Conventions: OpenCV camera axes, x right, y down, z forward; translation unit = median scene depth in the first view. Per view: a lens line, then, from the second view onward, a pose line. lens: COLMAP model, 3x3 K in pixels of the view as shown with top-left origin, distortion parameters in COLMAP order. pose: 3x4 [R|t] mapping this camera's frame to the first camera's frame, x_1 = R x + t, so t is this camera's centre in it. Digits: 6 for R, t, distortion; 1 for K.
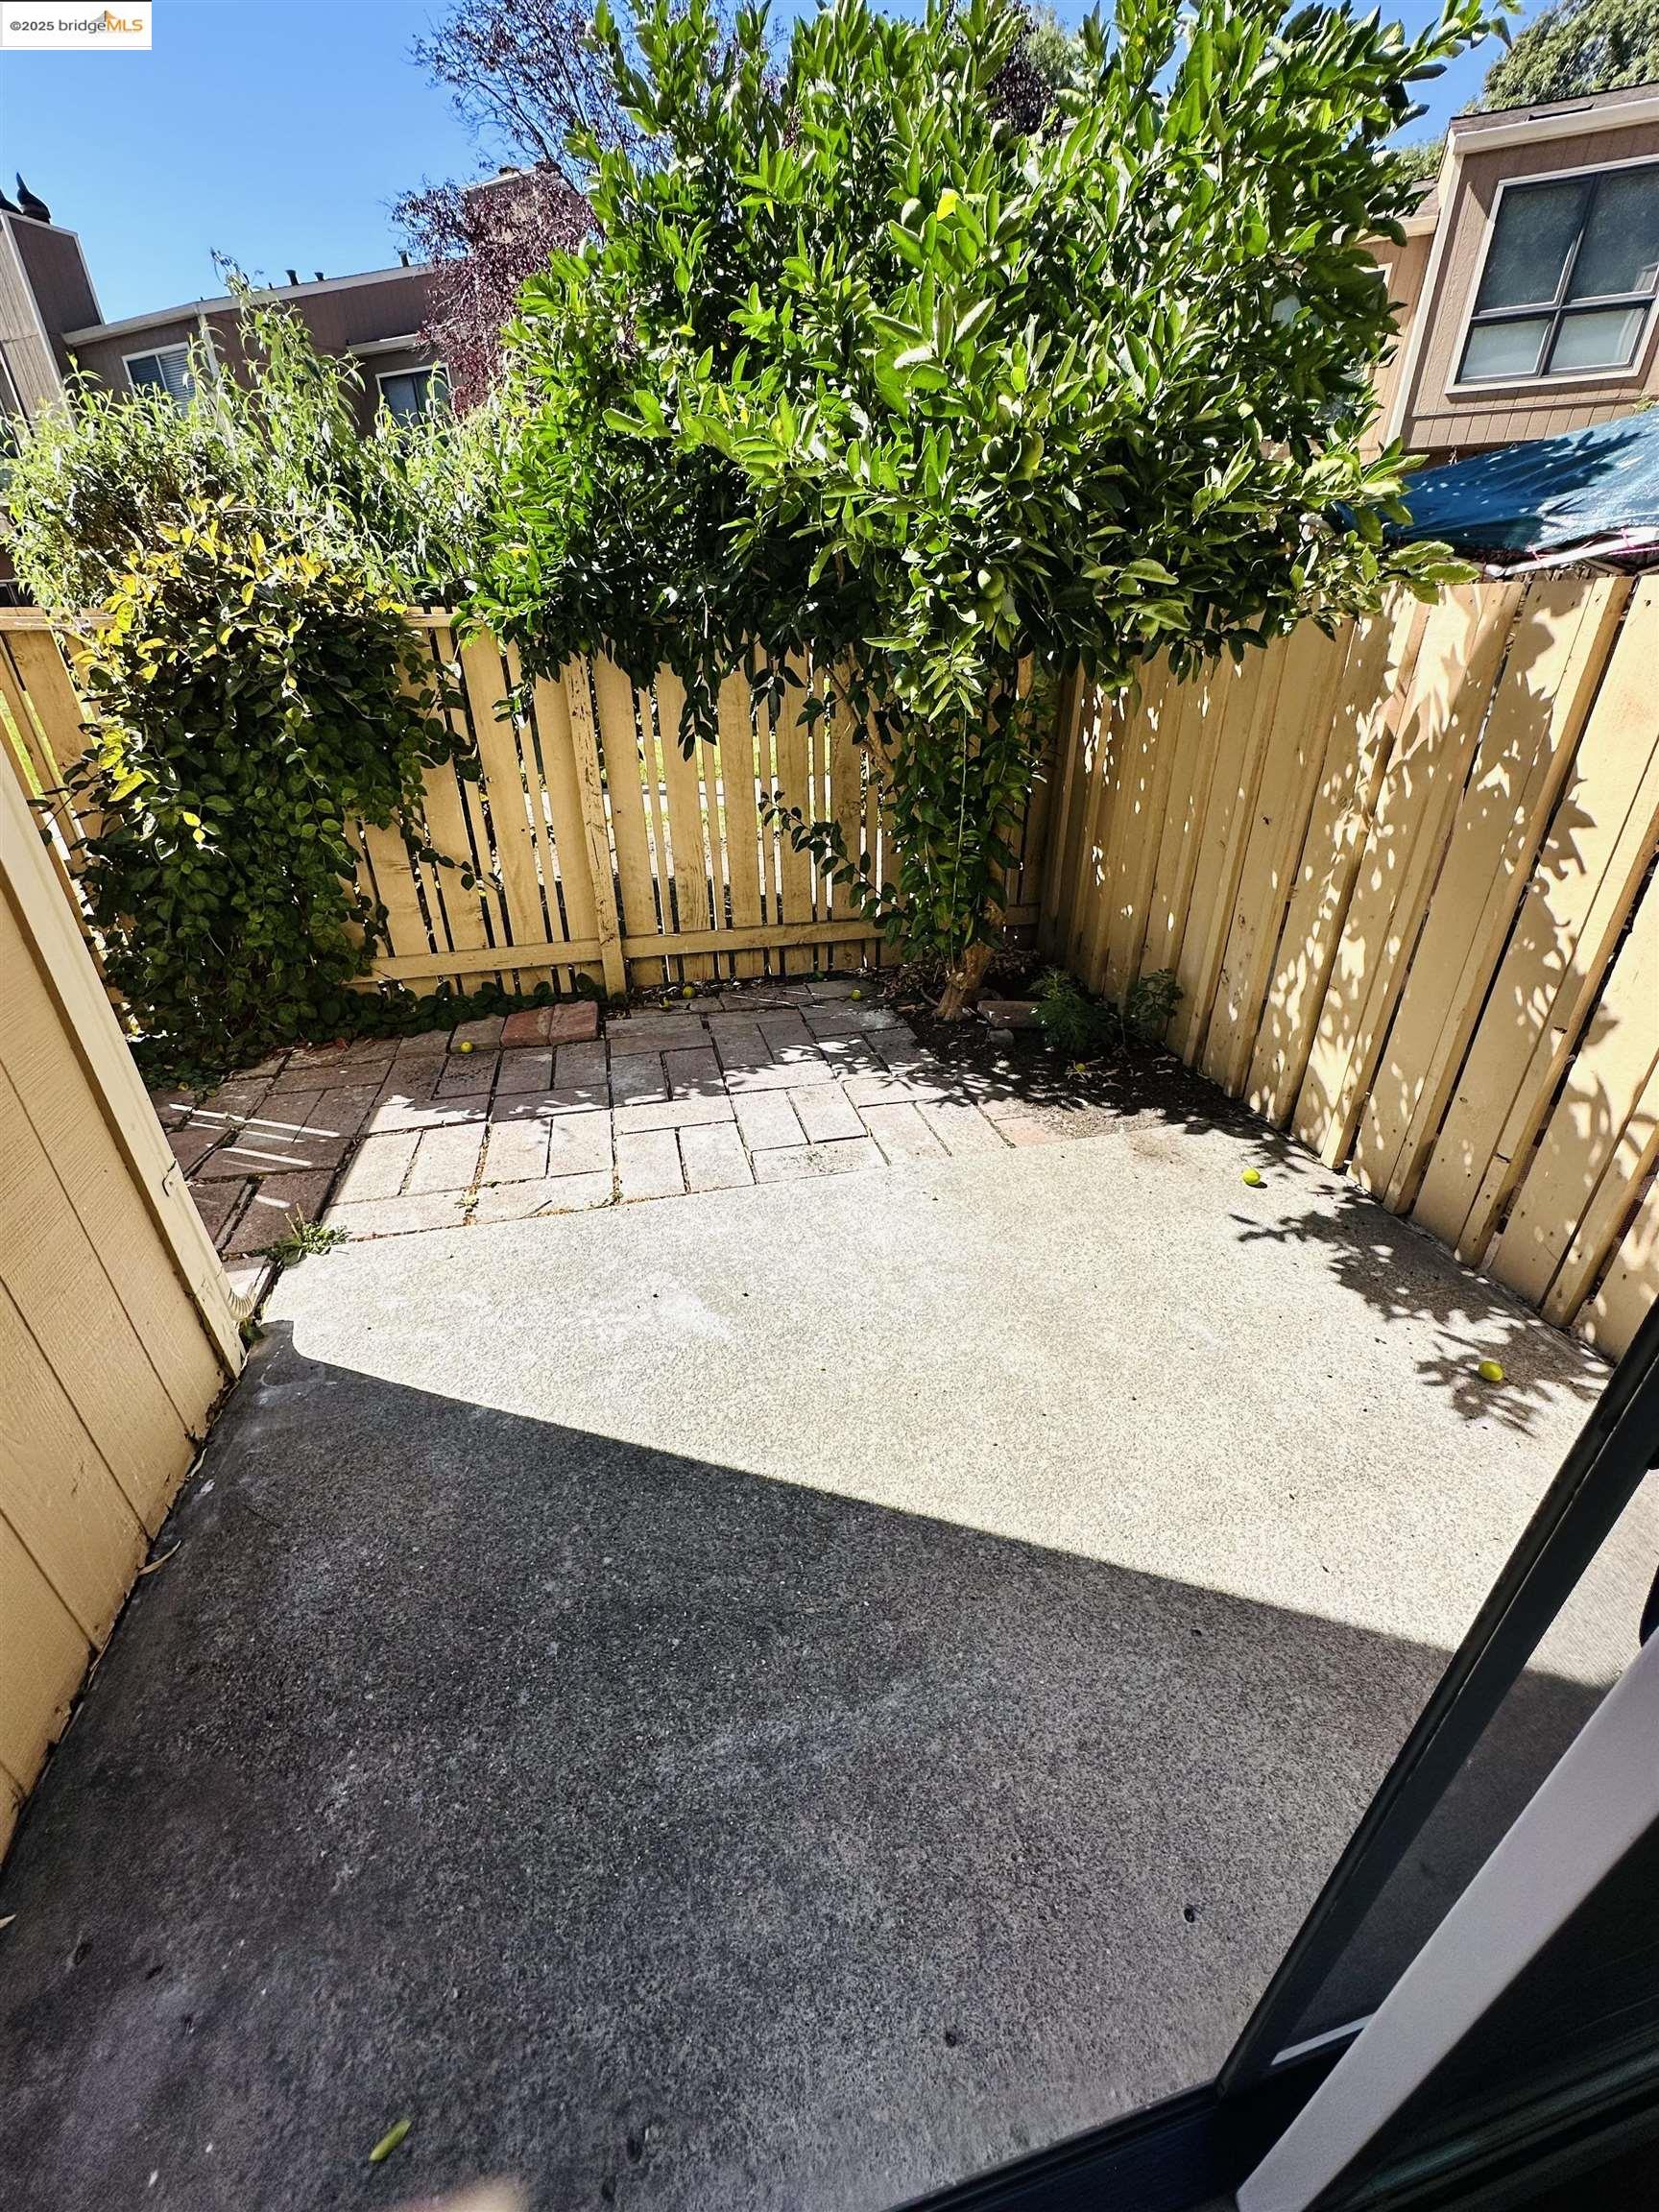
lens RADIAL K [[887.6, 0, 830.1], [0, 887.6, 1105.6], [0, 0, 1]] dist [0.002436, 0.000073]
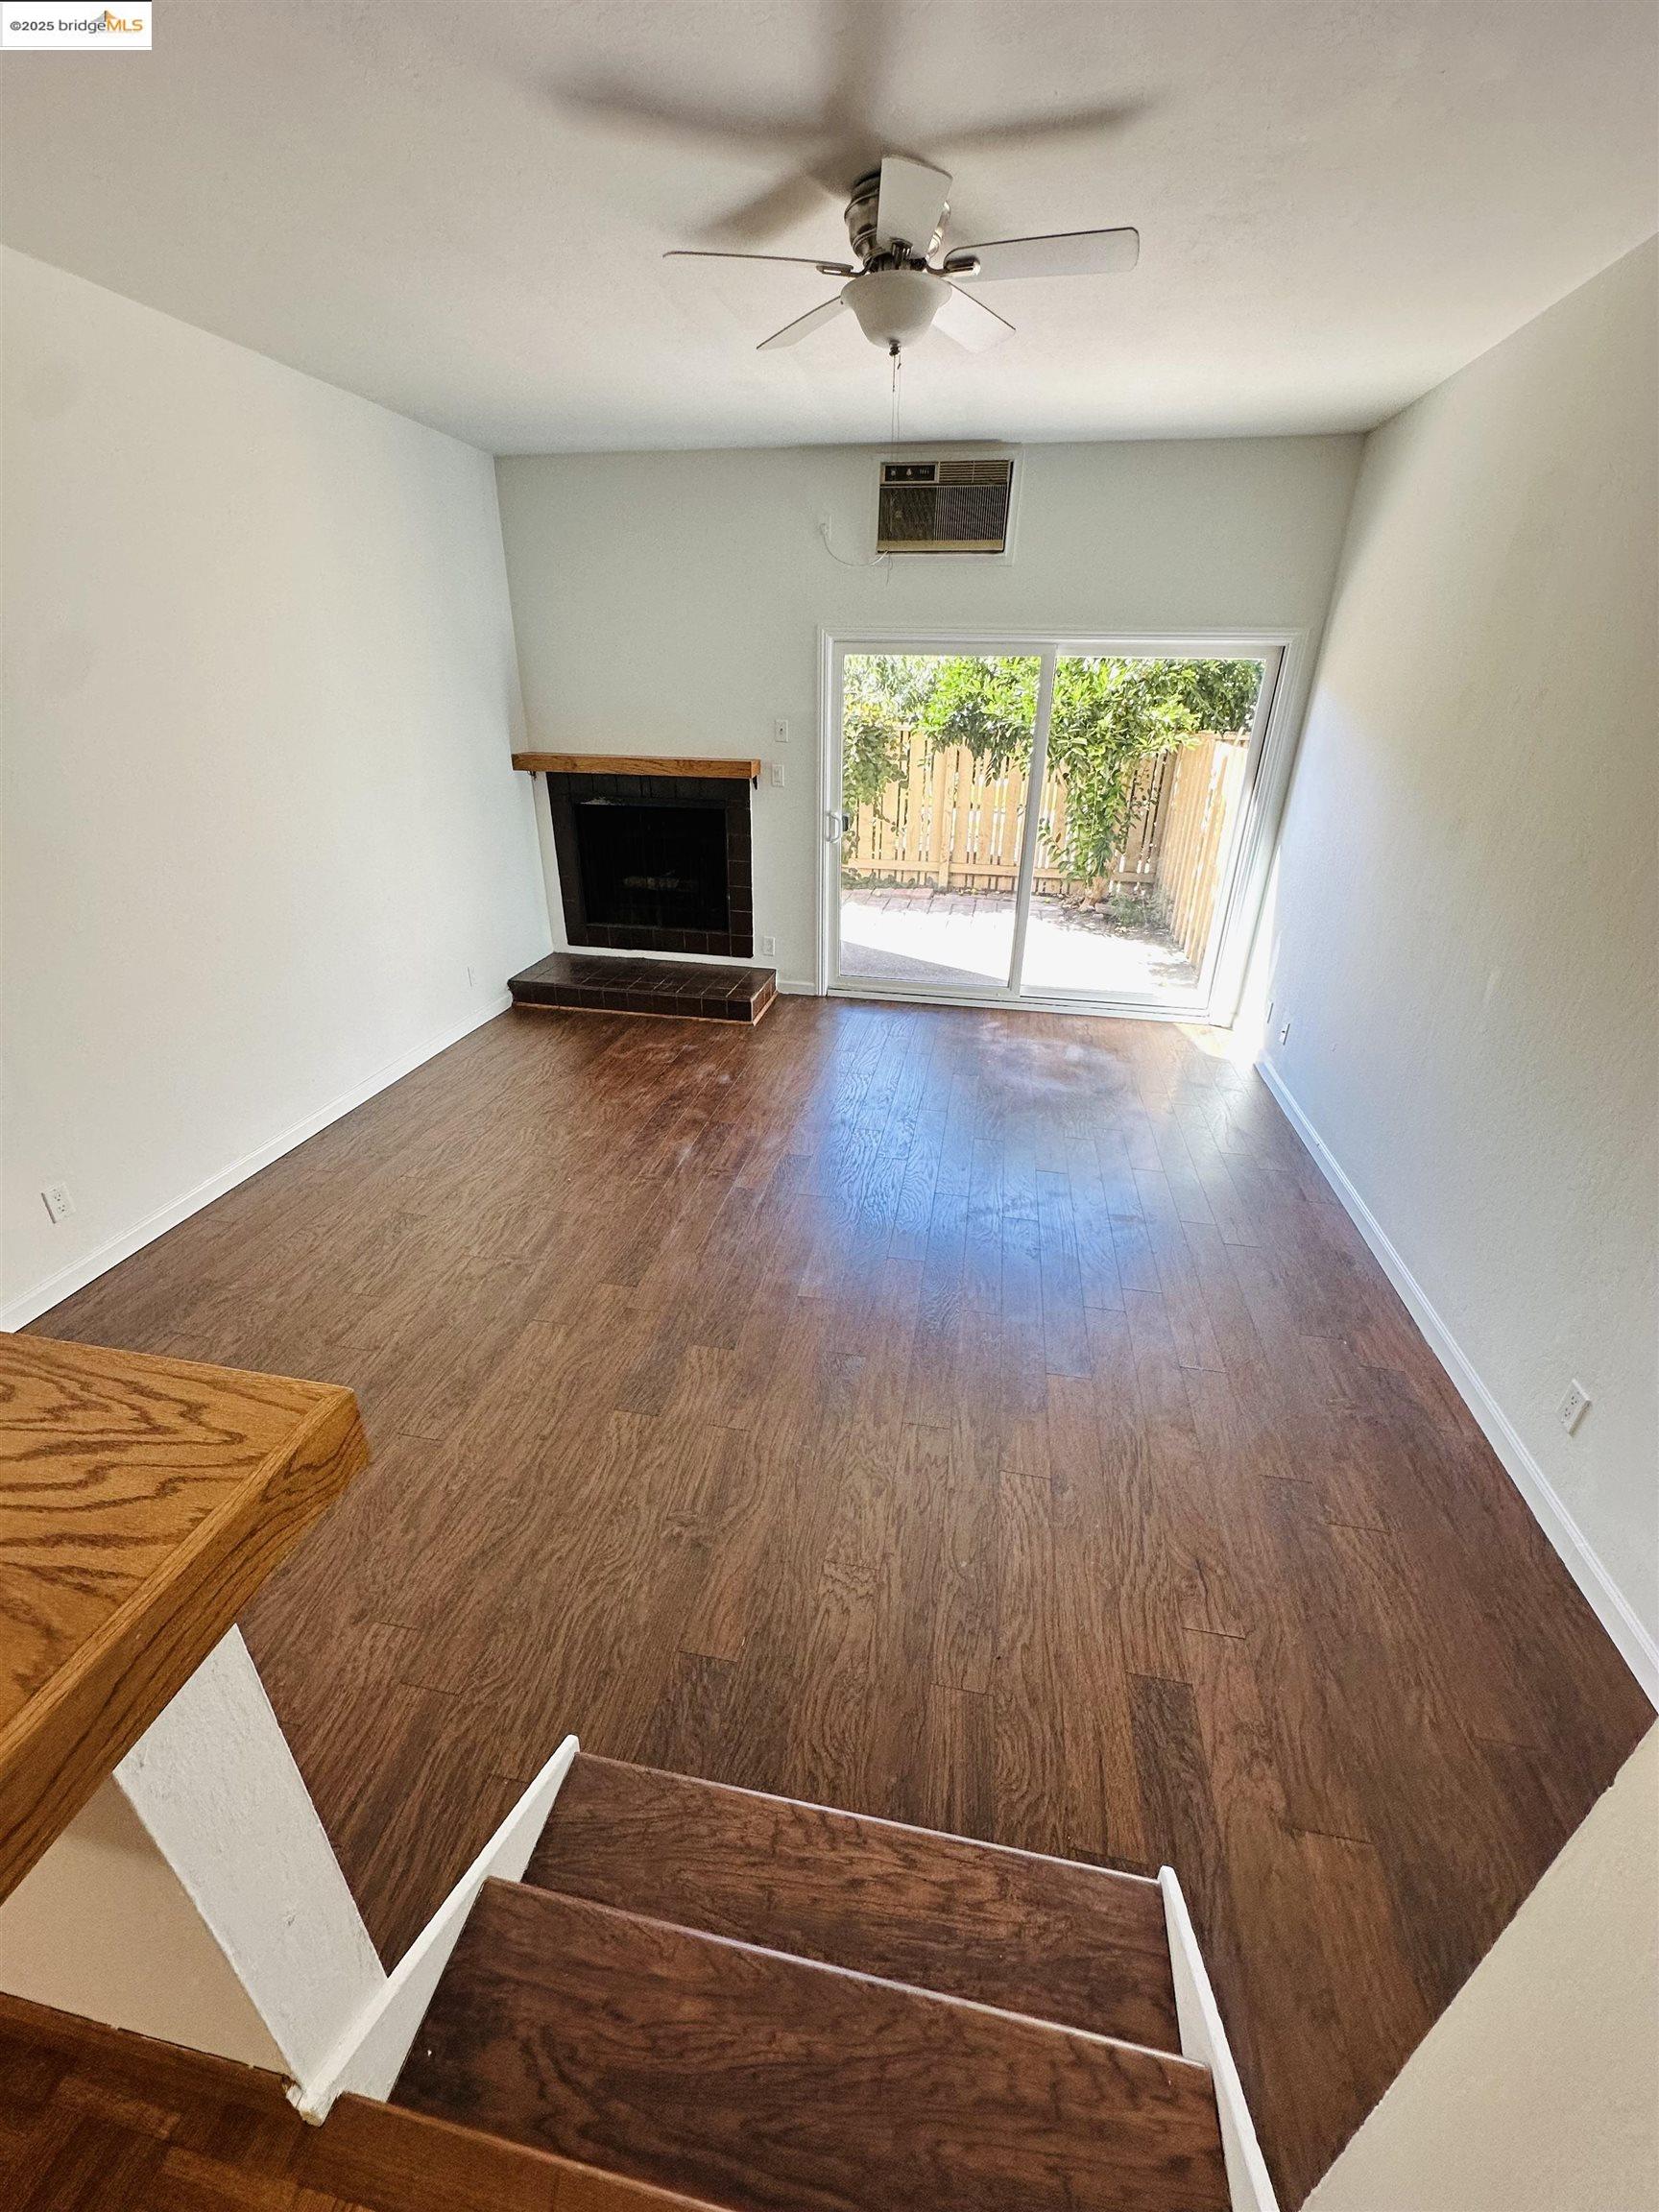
lens RADIAL K [[887.6, 0, 824.0], [0, 887.6, 1107.5], [0, 0, 1]] dist [0.002436, 0.000073]
pose [[0.904170, 0.202042, -0.376371, 0.527118], [-0.220909, 0.975268, -0.007157, 0.588419], [0.365616, 0.089615, 0.926441, -1.346599]]
